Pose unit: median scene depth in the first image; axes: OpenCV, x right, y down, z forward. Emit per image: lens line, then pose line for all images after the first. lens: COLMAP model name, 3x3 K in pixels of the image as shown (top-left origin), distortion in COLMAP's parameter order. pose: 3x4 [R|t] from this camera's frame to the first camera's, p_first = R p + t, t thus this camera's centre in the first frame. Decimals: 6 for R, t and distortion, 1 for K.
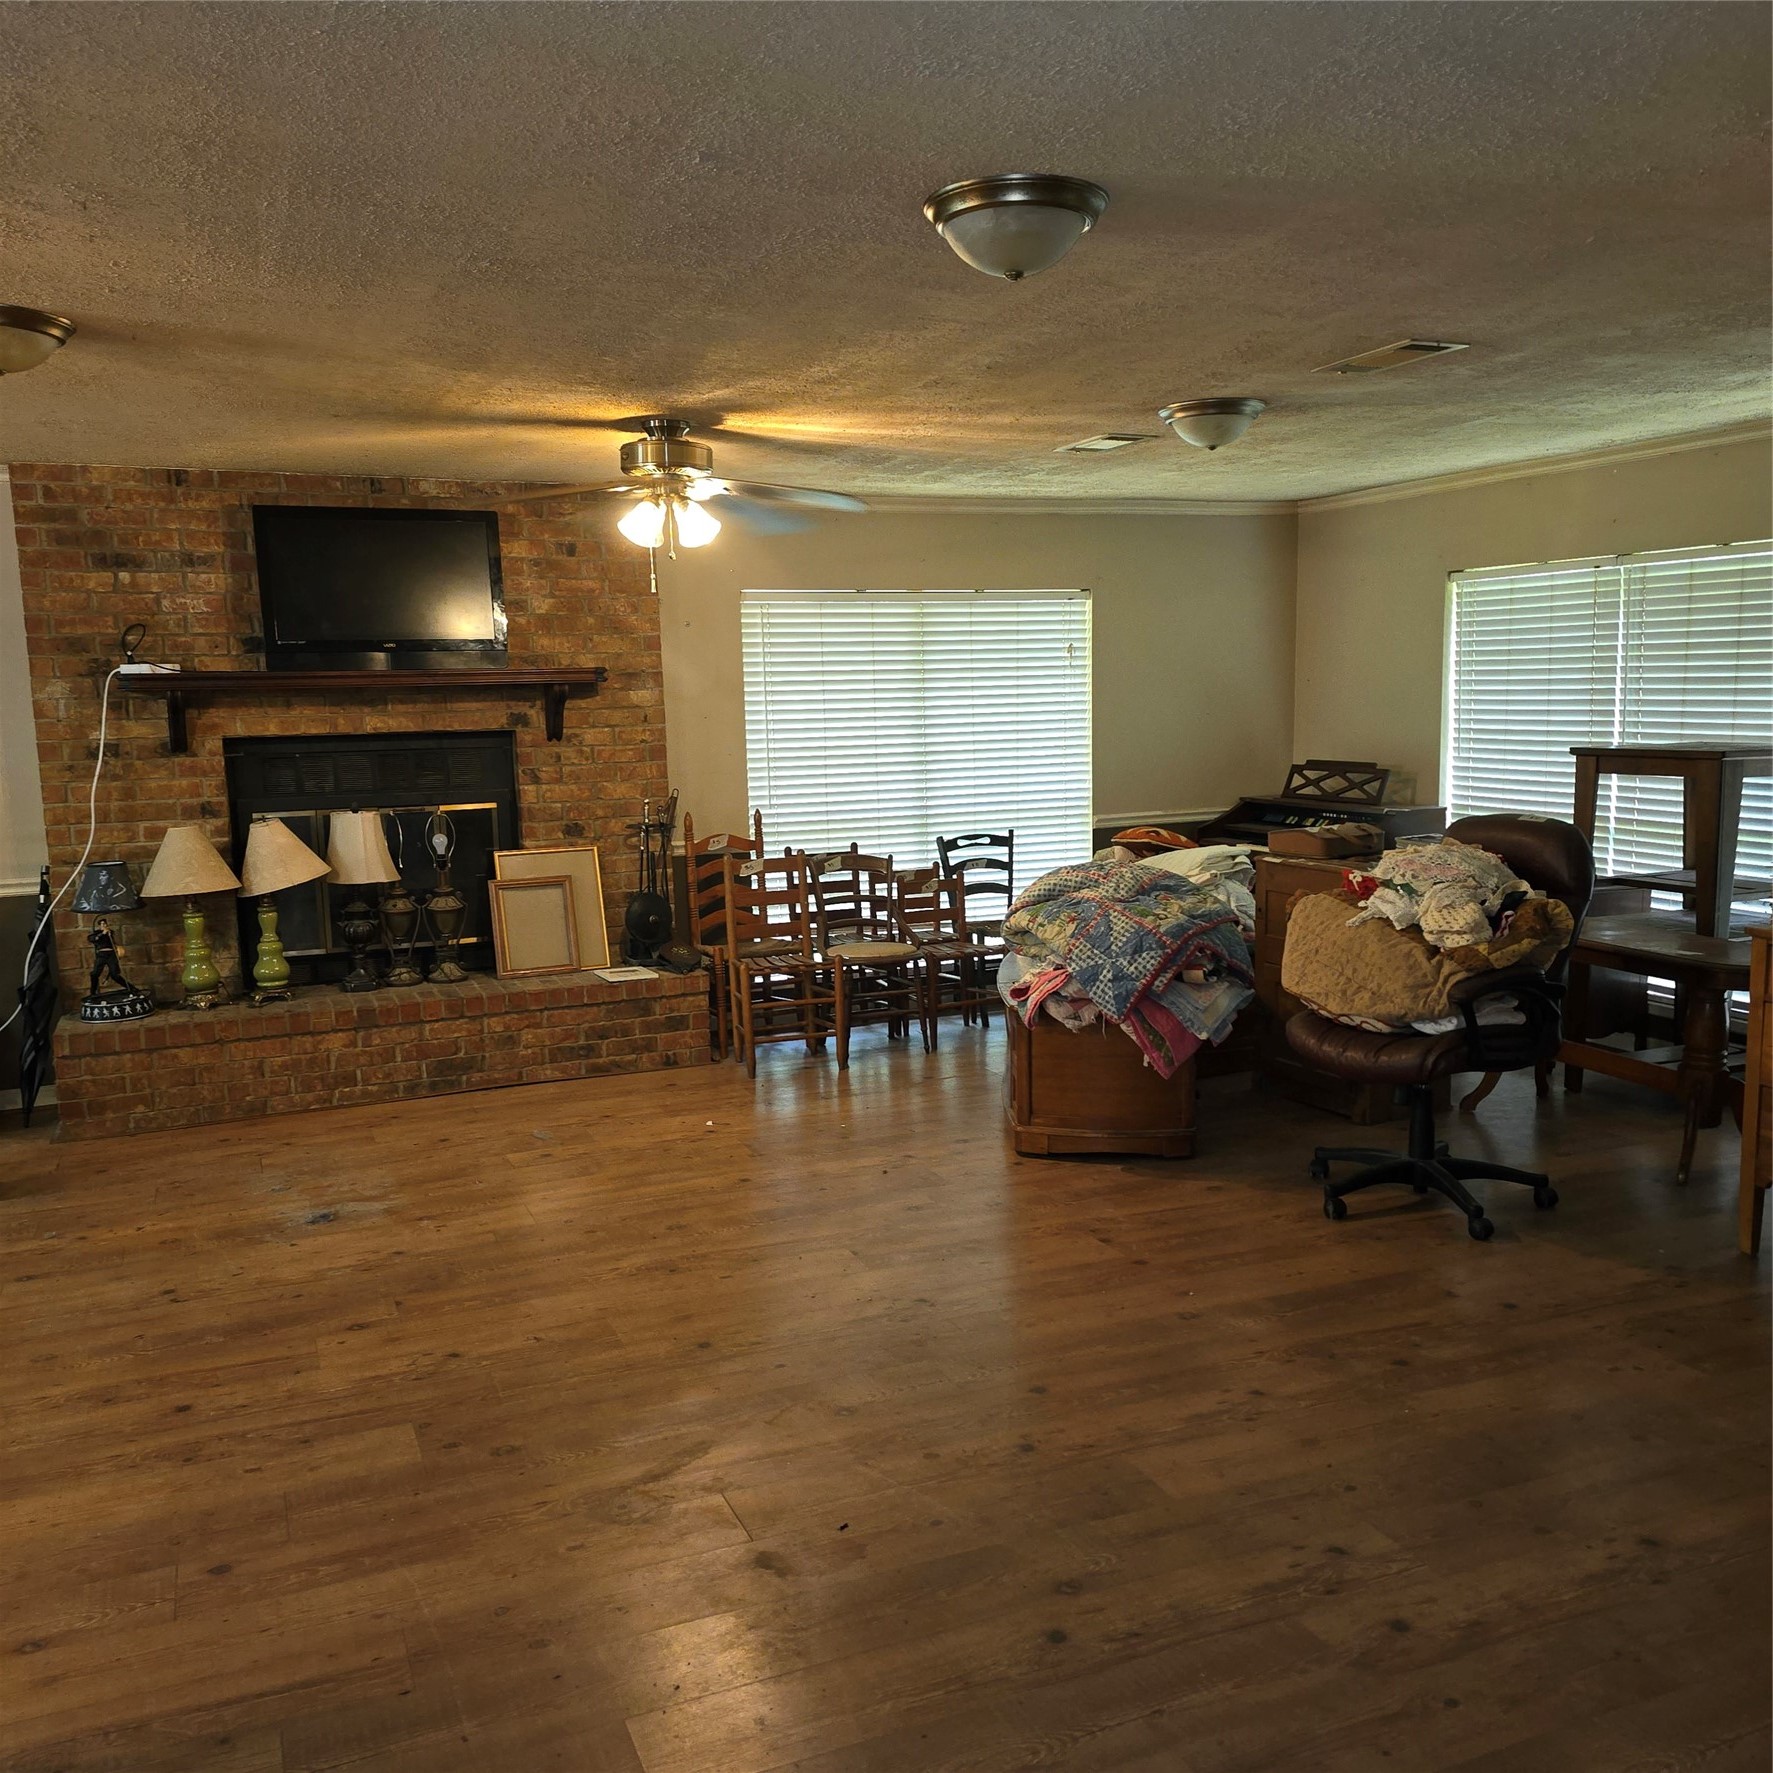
lens RADIAL K [[1573.6, 0, 887.9], [0, 1573.6, 917.5], [0, 0, 1]] dist [0.120566, -0.124813]
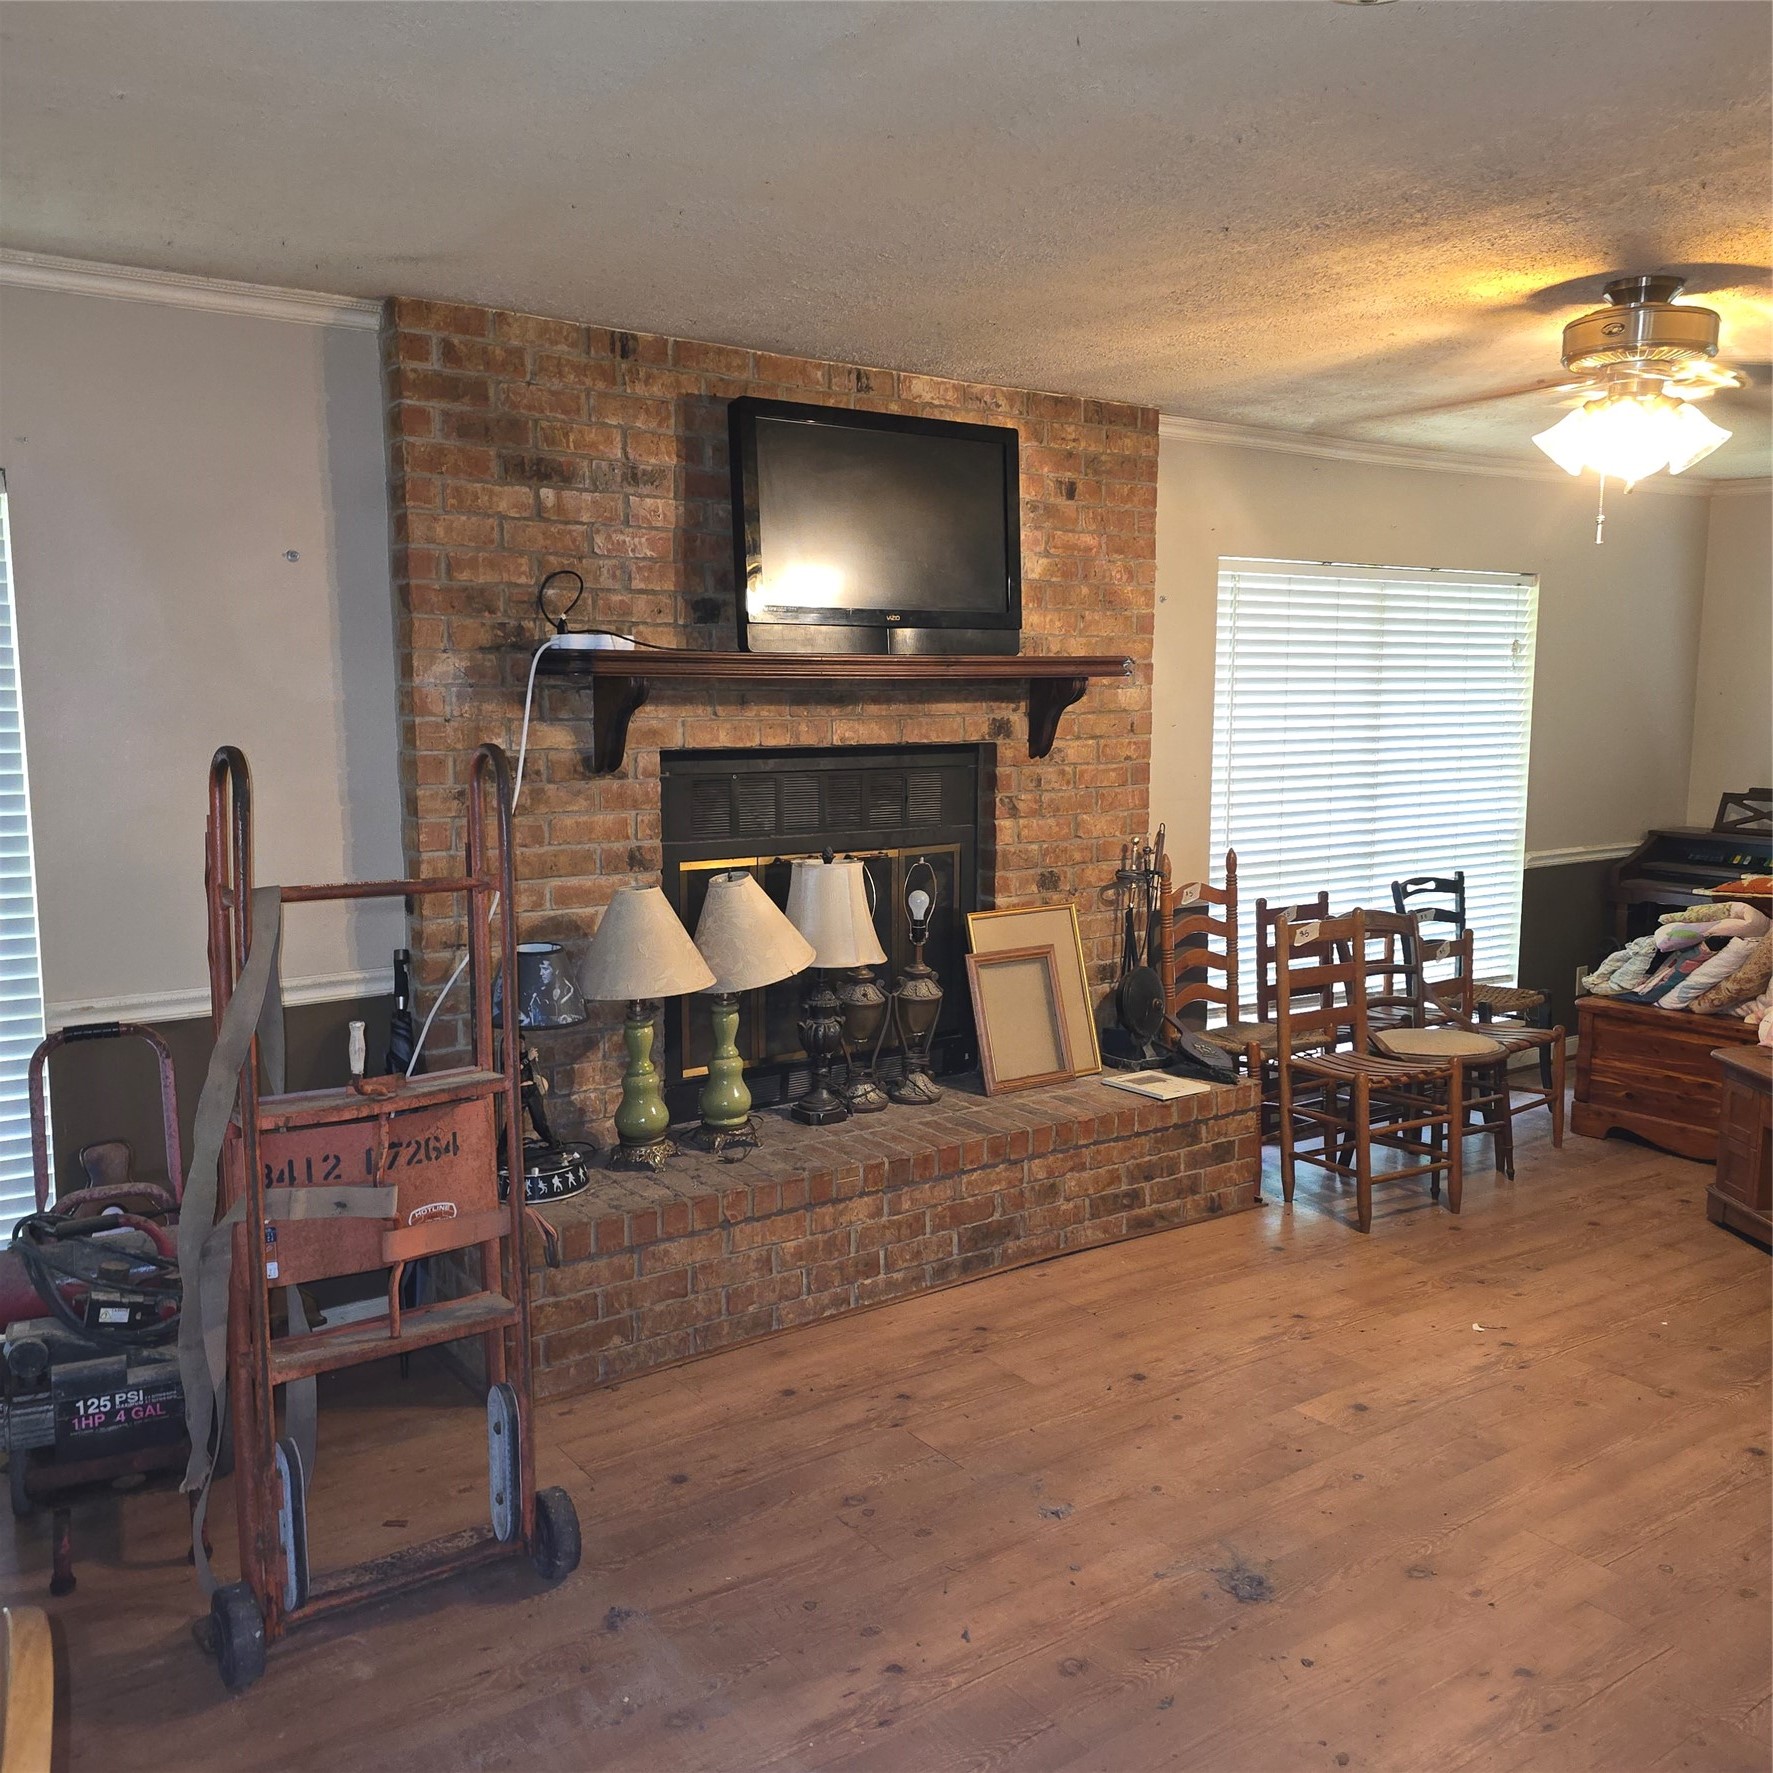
lens RADIAL K [[1580.5, 0, 892.4], [0, 1580.5, 902.5], [0, 0, 1]] dist [0.144094, -0.175262]
pose [[0.974249, -0.002804, 0.225459, -0.473403], [0.004381, 0.999969, -0.006497, -0.045217], [-0.225434, 0.007318, 0.974231, 0.346056]]
